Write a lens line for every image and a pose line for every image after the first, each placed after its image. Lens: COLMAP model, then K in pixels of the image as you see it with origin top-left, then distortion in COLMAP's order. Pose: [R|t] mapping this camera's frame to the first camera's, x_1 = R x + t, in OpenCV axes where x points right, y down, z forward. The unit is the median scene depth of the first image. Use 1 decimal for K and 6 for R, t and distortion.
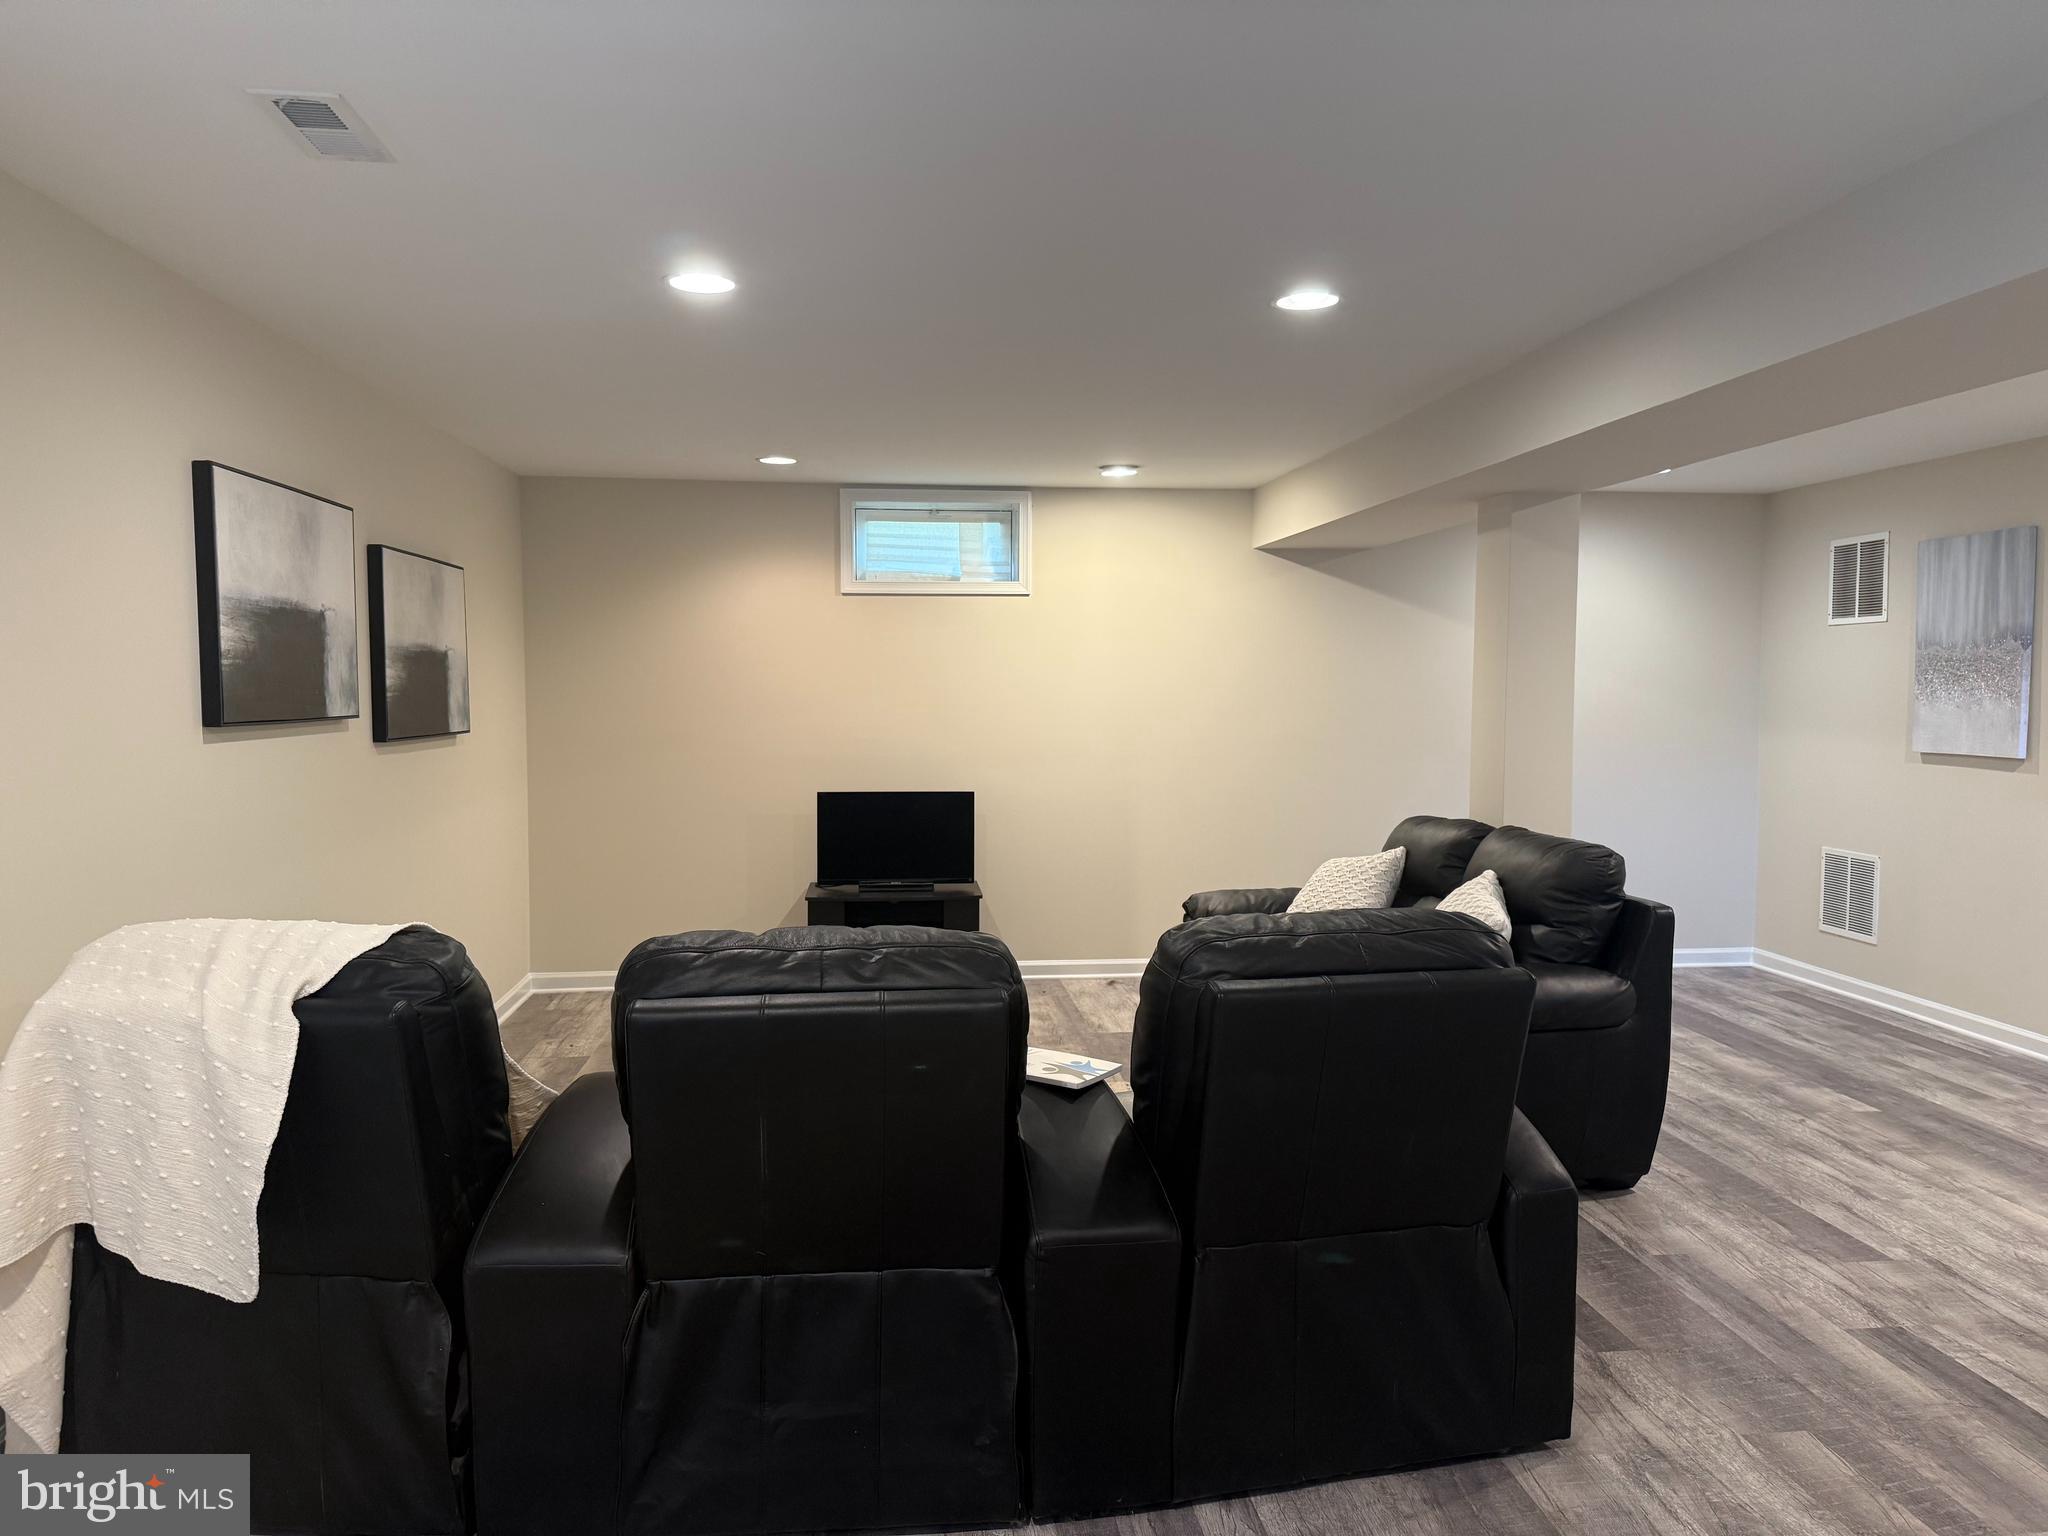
lens RADIAL K [[1438.7, 0, 1024.0], [0, 1438.7, 768.0], [0, 0, 1]] dist [0.067744, -0.118824]
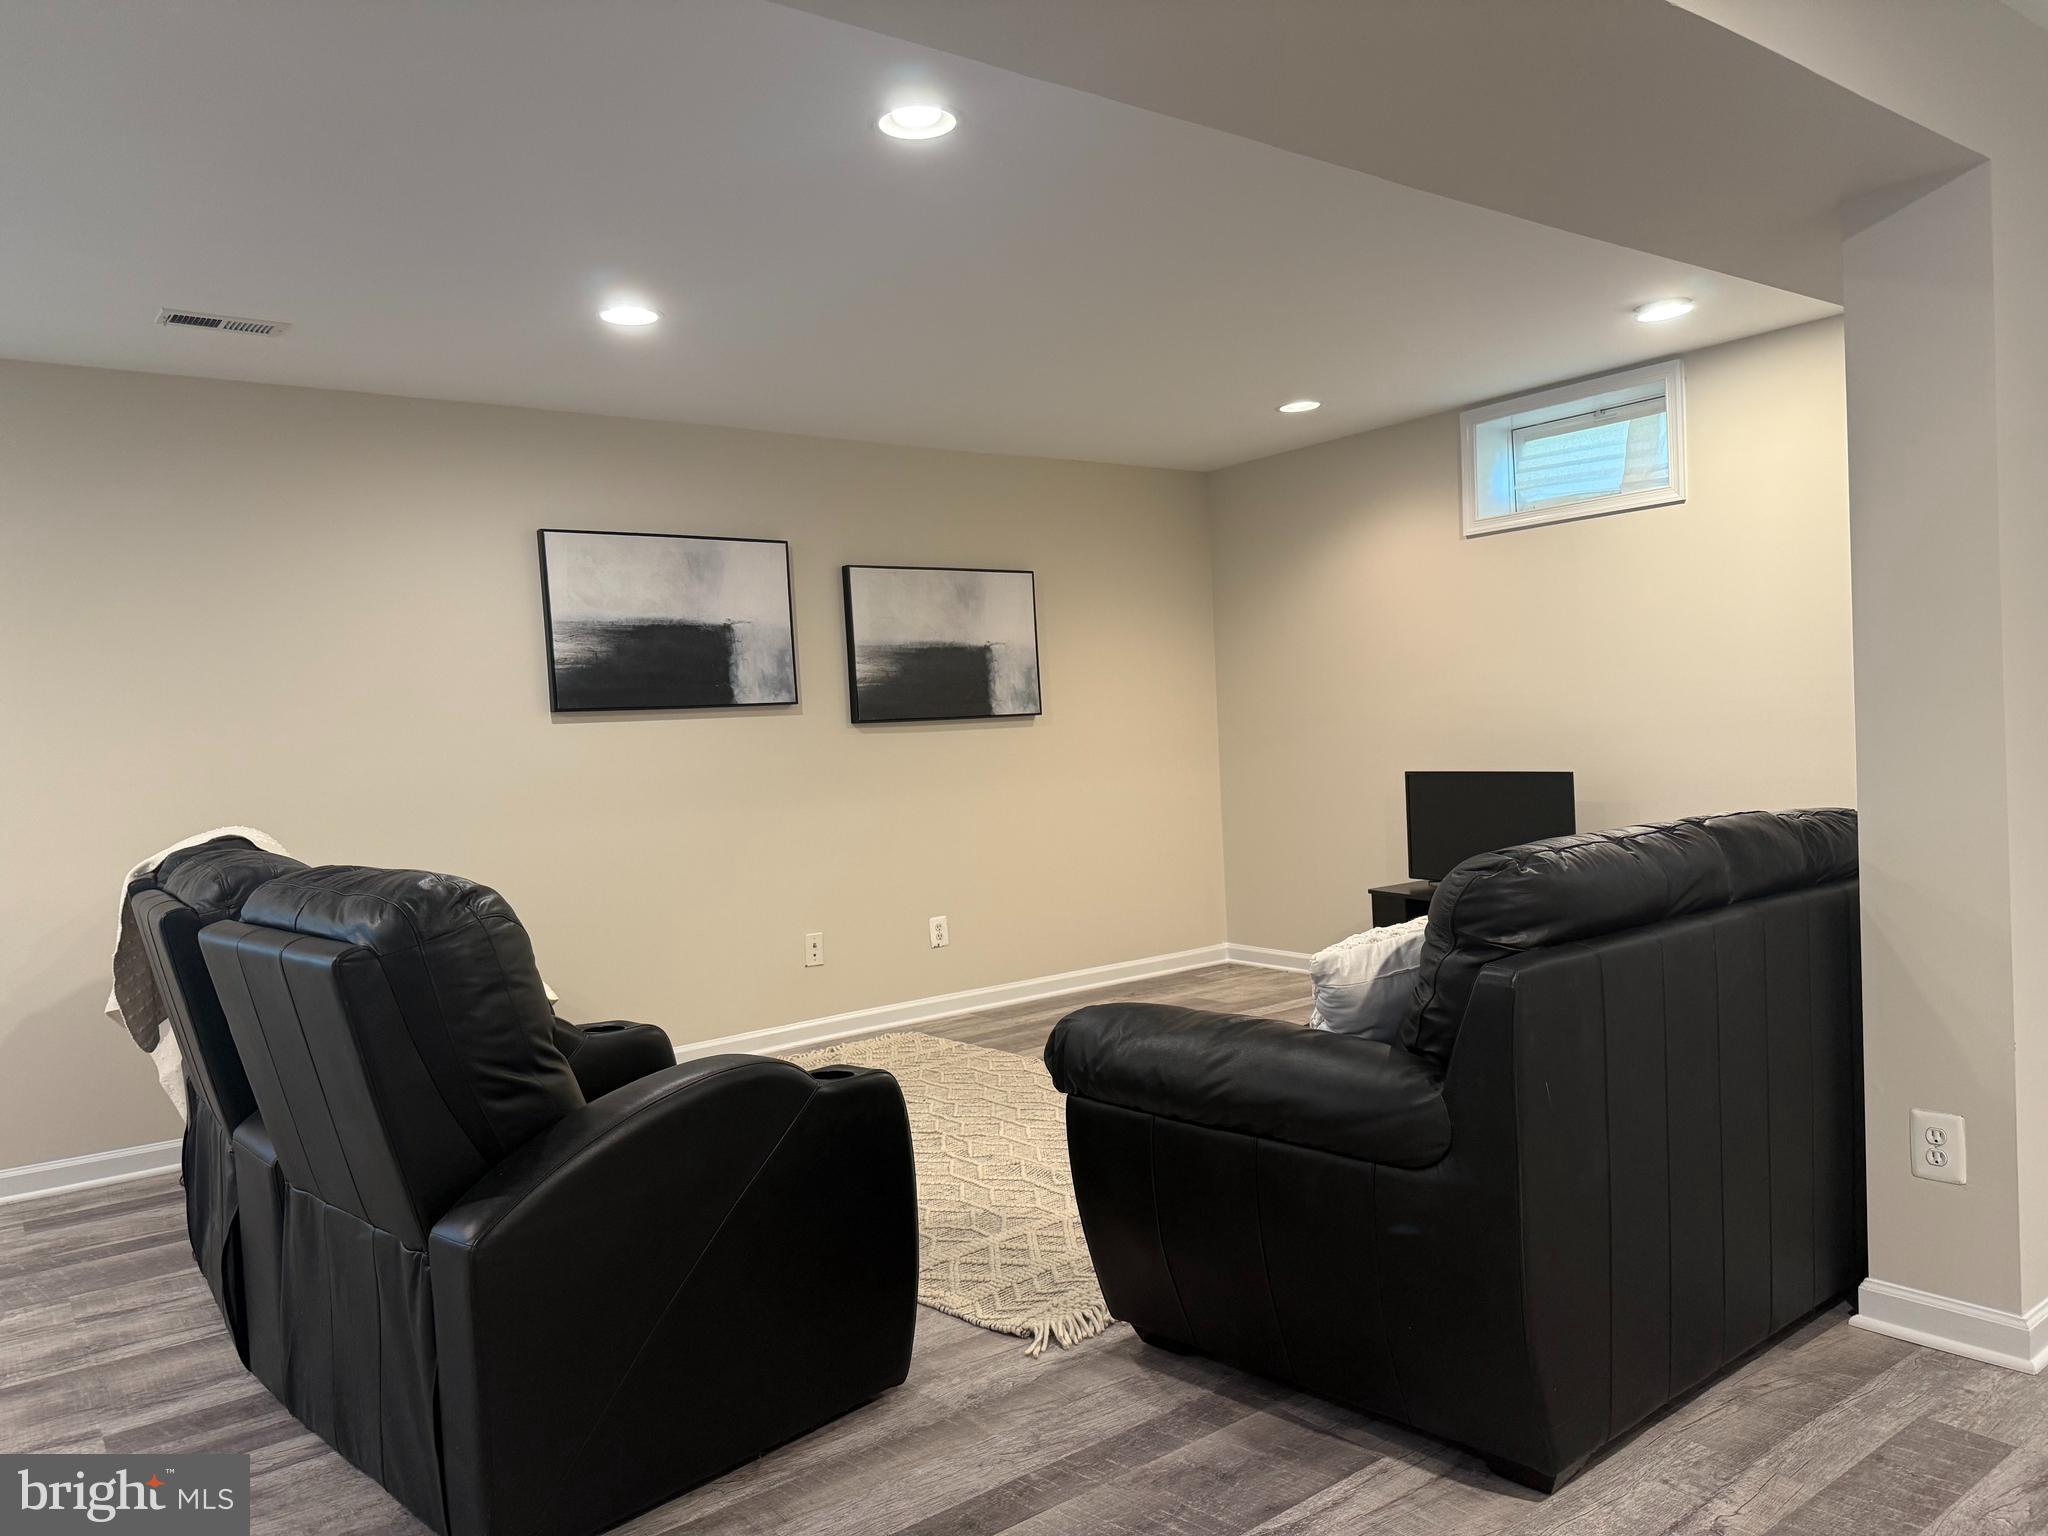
lens RADIAL K [[1419.6, 0, 1024.0], [0, 1419.6, 768.0], [0, 0, 1]] dist [0.105817, -0.109917]
pose [[0.499271, -0.002800, -0.866441, 0.495074], [0.001591, 0.999996, -0.002315, 0.017332], [0.866444, -0.000222, 0.499273, 0.363691]]
